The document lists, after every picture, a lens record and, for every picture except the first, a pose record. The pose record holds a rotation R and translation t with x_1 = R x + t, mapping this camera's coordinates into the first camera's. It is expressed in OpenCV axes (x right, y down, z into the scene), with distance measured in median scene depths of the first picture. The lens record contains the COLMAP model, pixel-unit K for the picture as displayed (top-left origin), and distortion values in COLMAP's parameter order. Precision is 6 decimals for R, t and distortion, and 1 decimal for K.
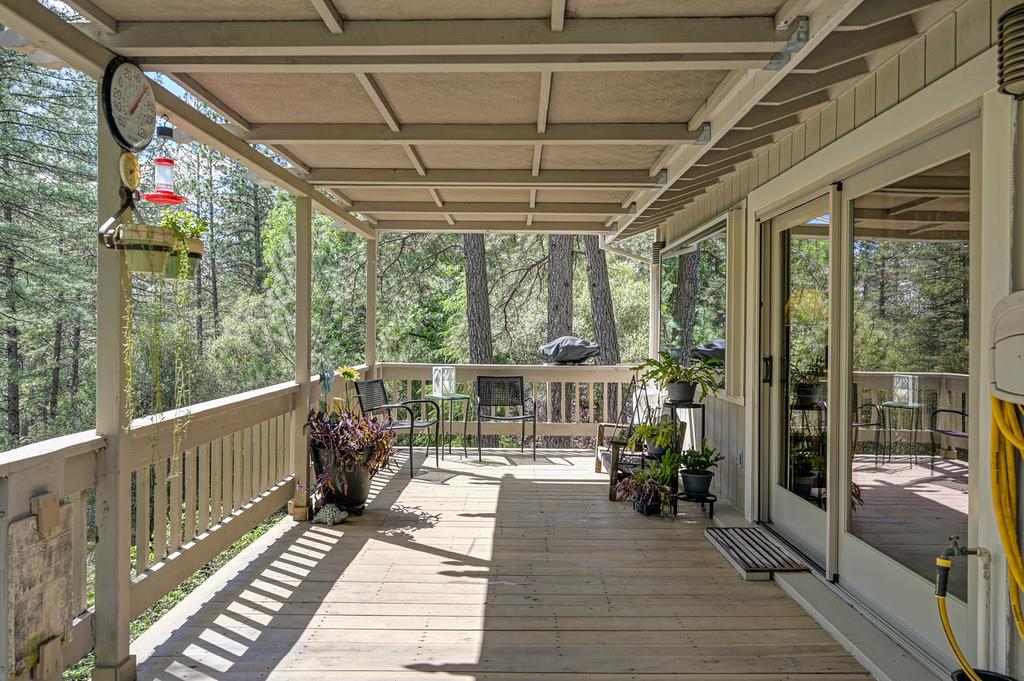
lens RADIAL K [[752.3, 0, 516.8], [0, 752.3, 314.0], [0, 0, 1]] dist [-0.012334, 0.002229]
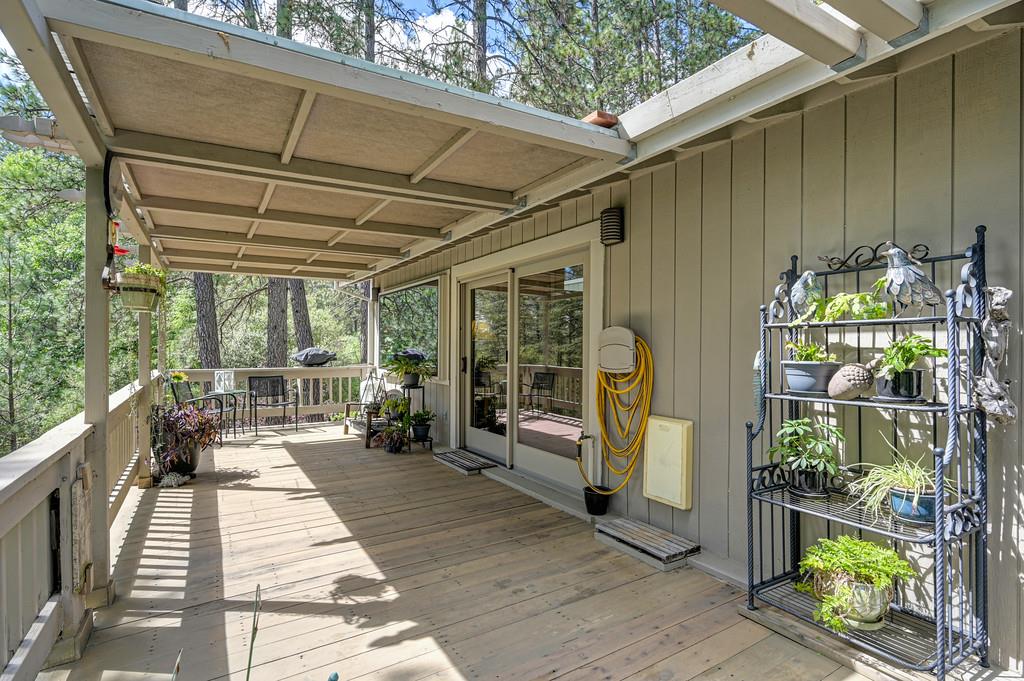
lens RADIAL K [[504.7, 0, 513.9], [0, 504.7, 342.1], [0, 0, 1]] dist [-0.003906, -0.000099]
pose [[0.851160, -0.007480, 0.524854, -0.223030], [-0.003617, 0.999791, 0.020114, -0.005706], [-0.524895, -0.019019, 0.850955, -0.116354]]
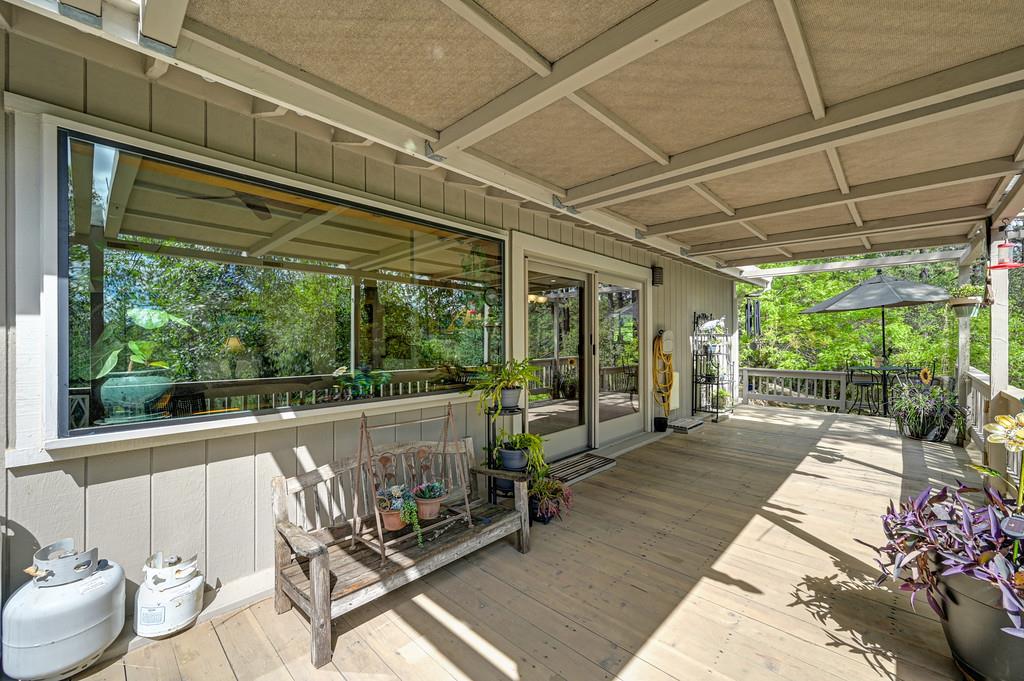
lens RADIAL K [[410.1, 0, 517.8], [0, 410.1, 342.3], [0, 0, 1]] dist [0.003583, 0.000365]
pose [[-0.729140, -0.012772, 0.684245, -0.204039], [-0.022551, 0.999731, -0.005370, 0.039596], [-0.683993, -0.019346, -0.729232, 1.695554]]
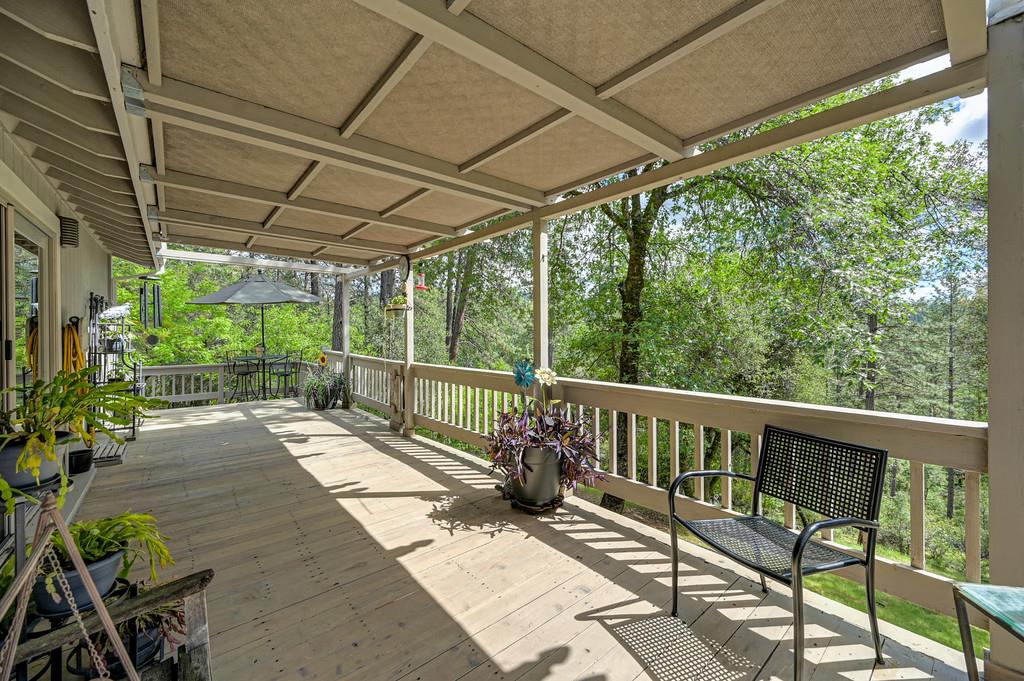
lens RADIAL K [[410.1, 0, 517.2], [0, 410.1, 336.8], [0, 0, 1]] dist [0.003583, 0.000365]
pose [[-0.762202, -0.004382, -0.647325, 0.185652], [0.006118, 0.999884, -0.013972, 0.042346], [0.647310, -0.014610, -0.762086, 1.673353]]
